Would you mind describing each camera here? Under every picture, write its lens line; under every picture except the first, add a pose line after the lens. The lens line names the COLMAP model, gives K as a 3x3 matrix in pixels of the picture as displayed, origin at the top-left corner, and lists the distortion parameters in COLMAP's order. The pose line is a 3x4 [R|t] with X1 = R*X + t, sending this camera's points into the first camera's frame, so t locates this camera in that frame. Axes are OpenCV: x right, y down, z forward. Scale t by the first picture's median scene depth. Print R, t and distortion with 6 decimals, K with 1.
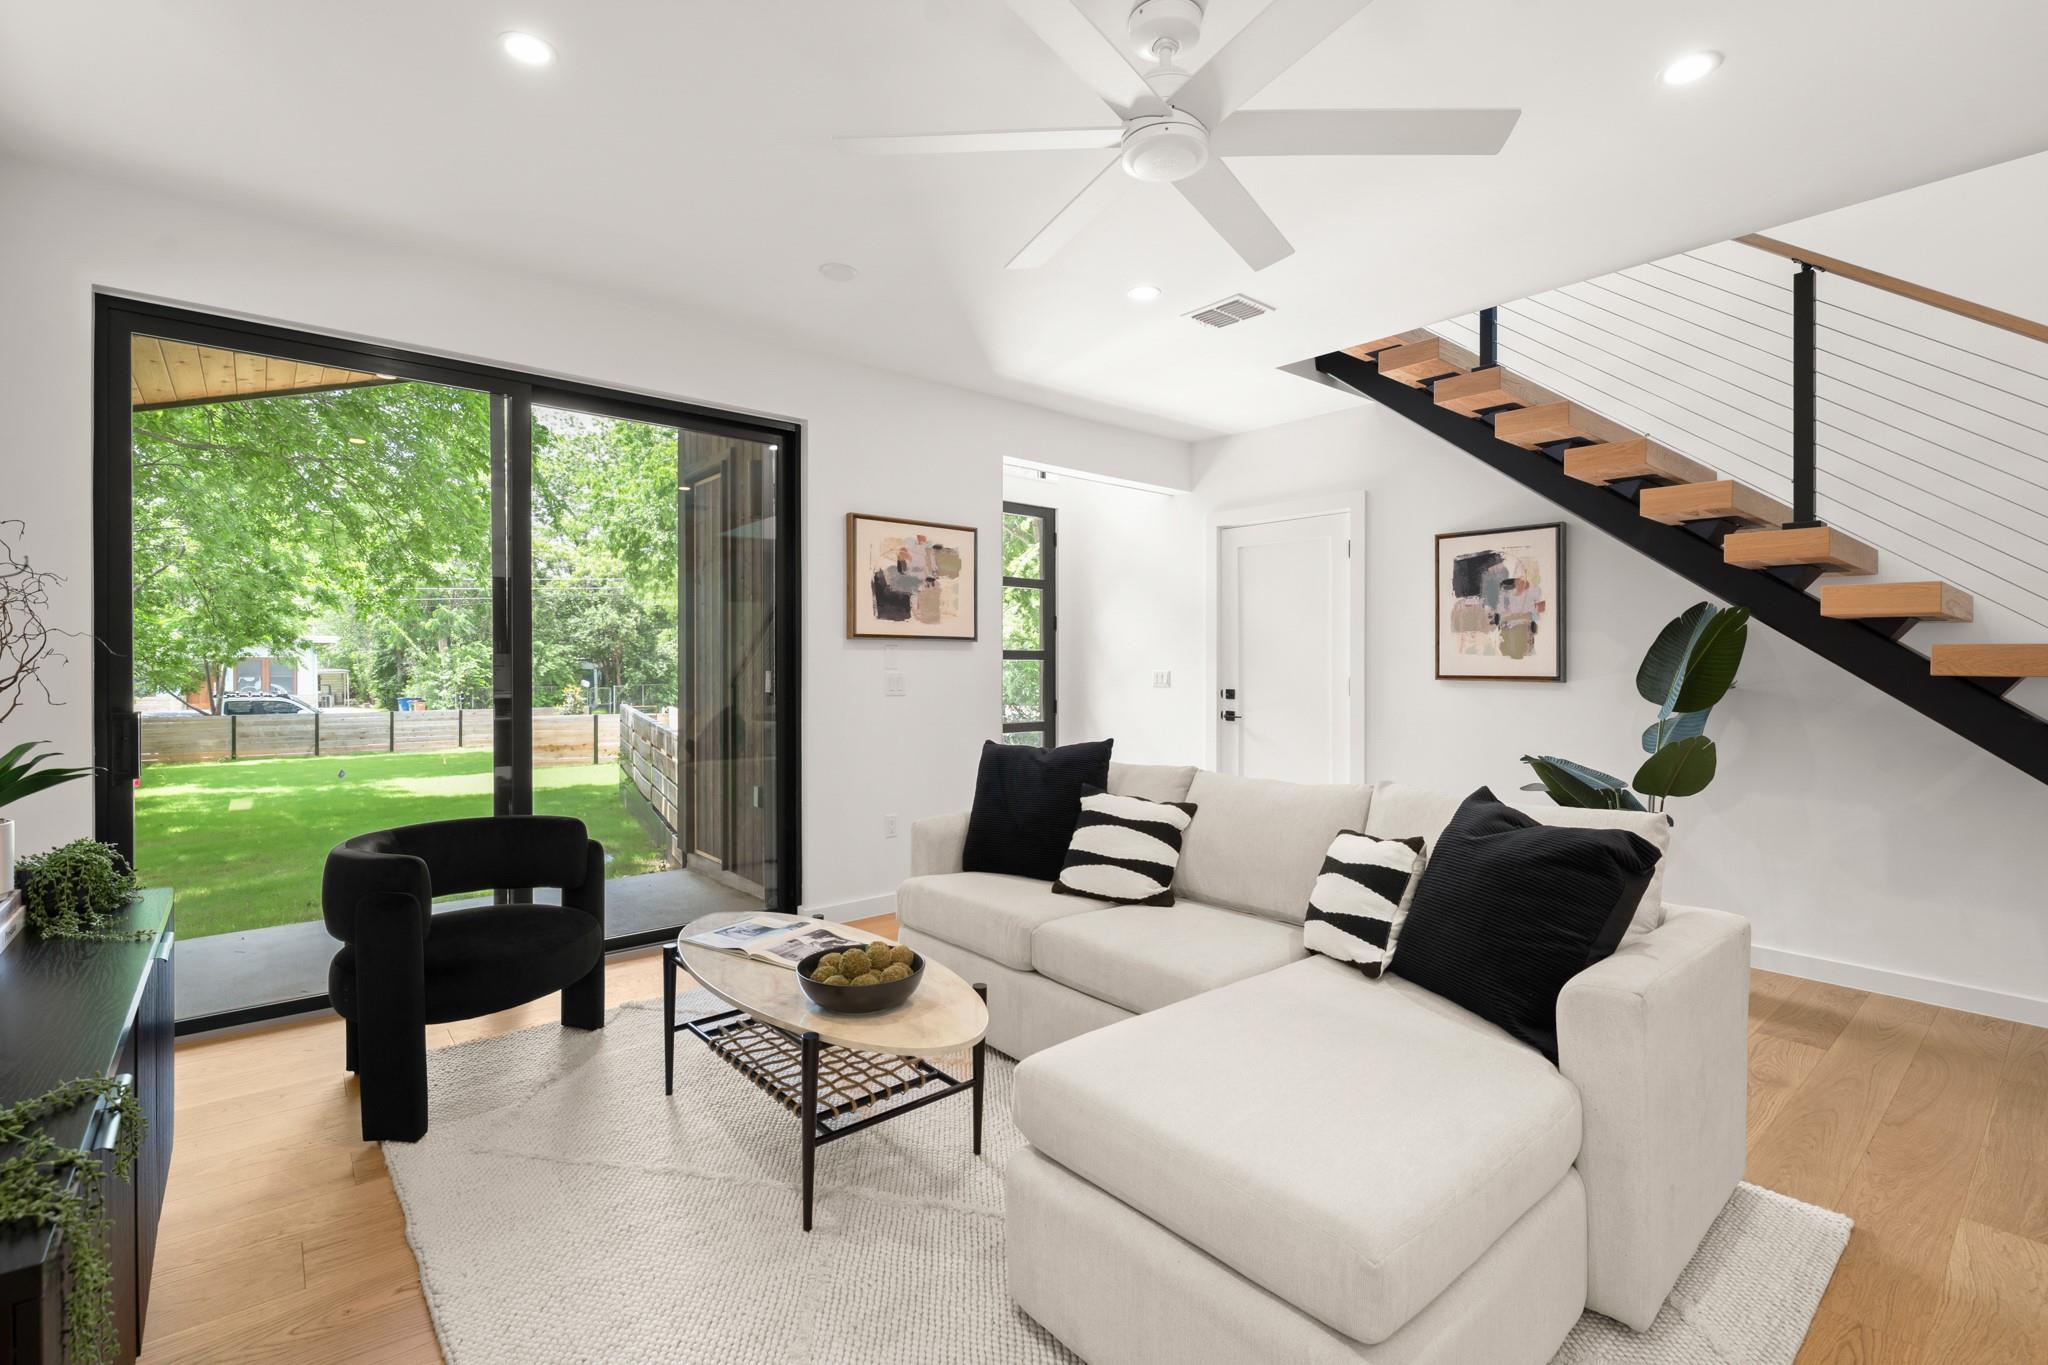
lens RADIAL K [[911.0, 0, 1023.8], [0, 911.0, 672.2], [0, 0, 1]] dist [-0.004085, -0.000145]
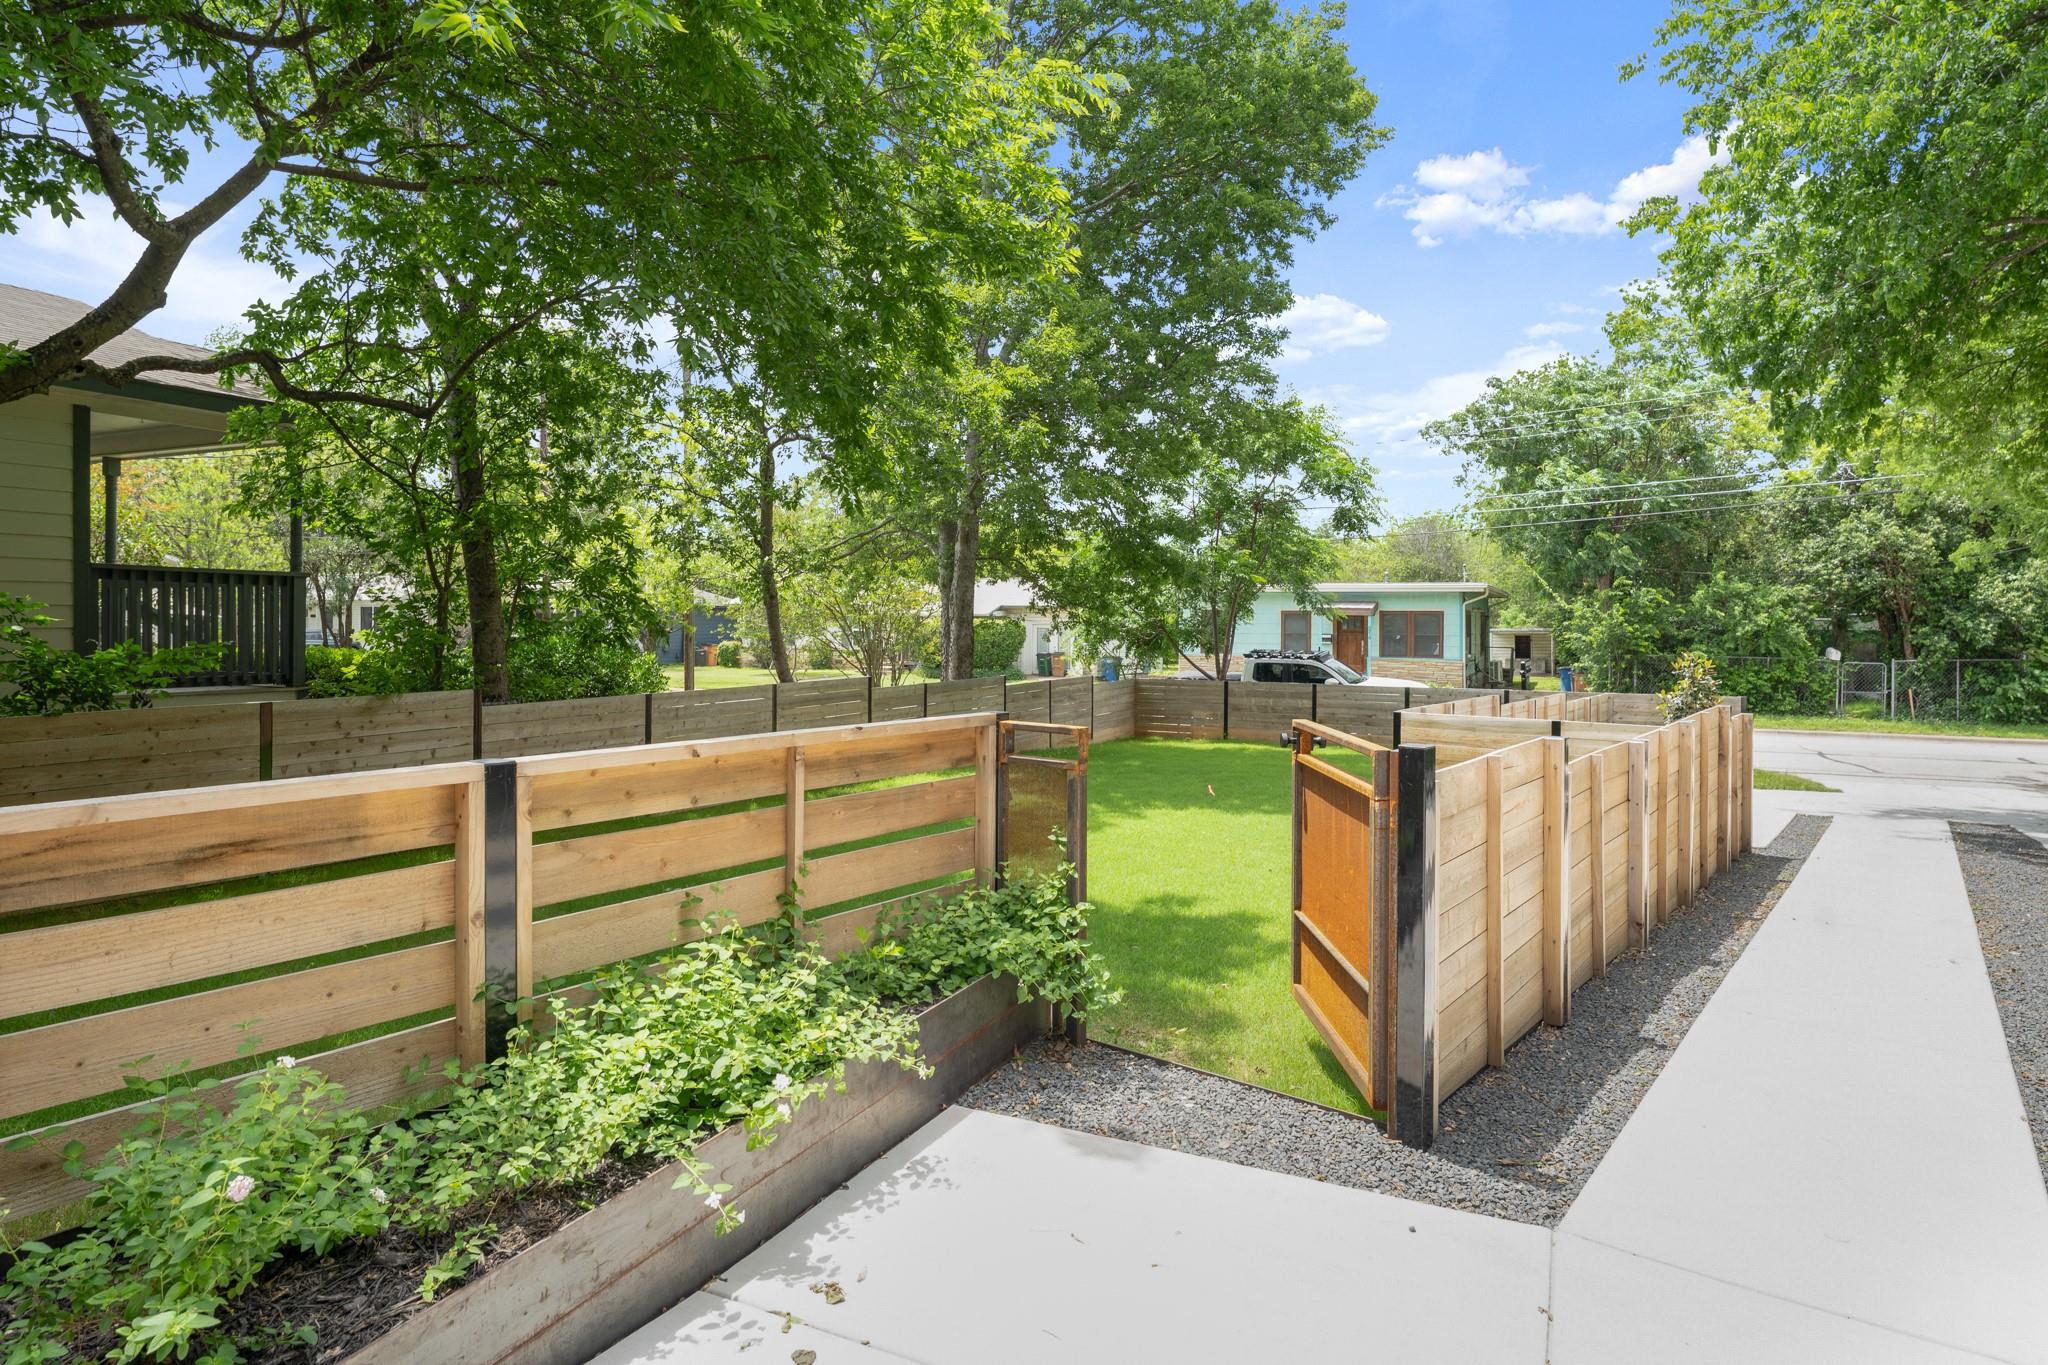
lens RADIAL K [[1187.5, 0, 1000.6], [0, 1187.5, 623.5], [0, 0, 1]] dist [-0.001765, -0.001001]
pose [[0.412704, 0.001581, -0.910864, -0.238206], [-0.012166, 0.999919, -0.003777, 0.021175], [0.910784, 0.012641, 0.412689, 1.970876]]
